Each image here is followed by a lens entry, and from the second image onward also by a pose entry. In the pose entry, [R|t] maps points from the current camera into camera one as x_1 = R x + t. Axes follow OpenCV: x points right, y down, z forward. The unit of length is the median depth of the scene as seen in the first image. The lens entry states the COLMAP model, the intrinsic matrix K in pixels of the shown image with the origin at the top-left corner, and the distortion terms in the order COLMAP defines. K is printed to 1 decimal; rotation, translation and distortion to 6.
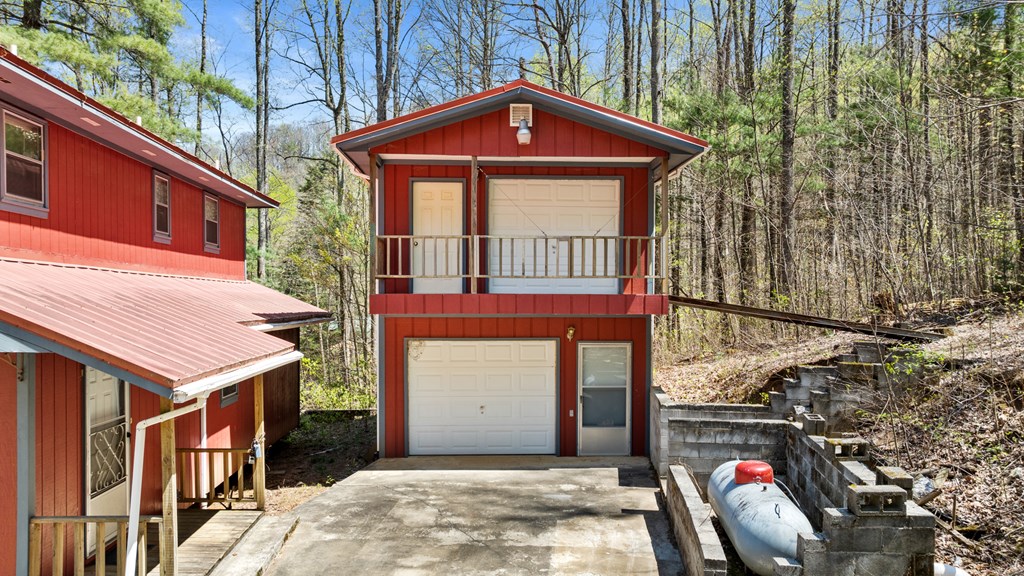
lens RADIAL K [[782.7, 0, 512.7], [0, 782.7, 290.0], [0, 0, 1]] dist [-0.021573, 0.001151]
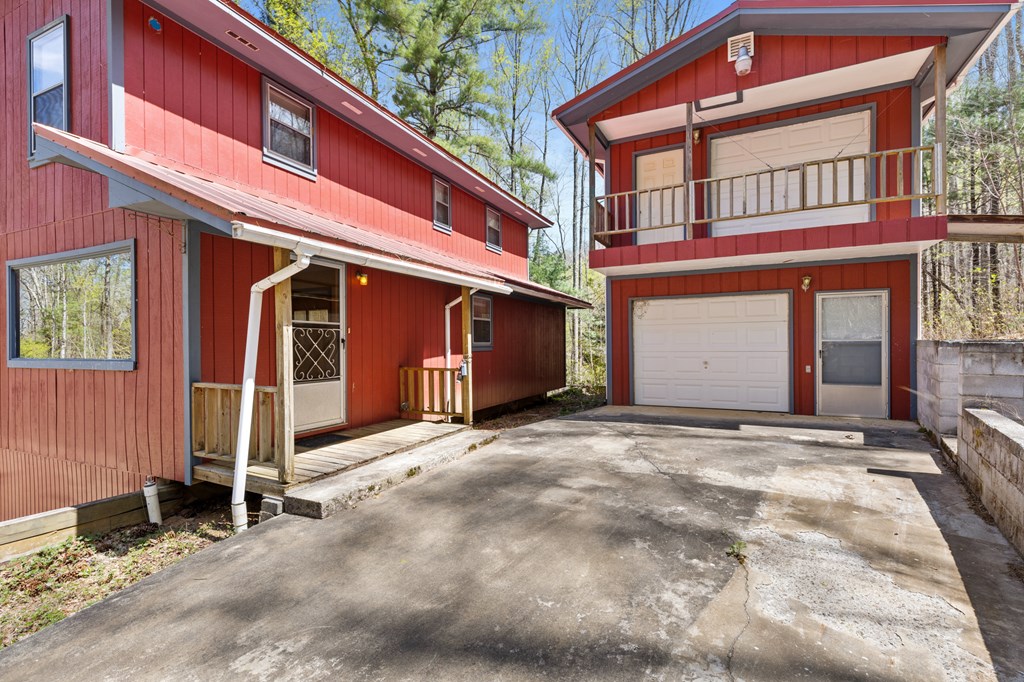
lens RADIAL K [[477.5, 0, 508.8], [0, 477.5, 343.3], [0, 0, 1]] dist [0.003796, 0.000668]
pose [[0.872459, -0.008318, -0.488616, 0.046028], [0.007269, 0.999965, -0.004044, 0.136931], [0.488633, -0.000023, 0.872490, 0.353155]]
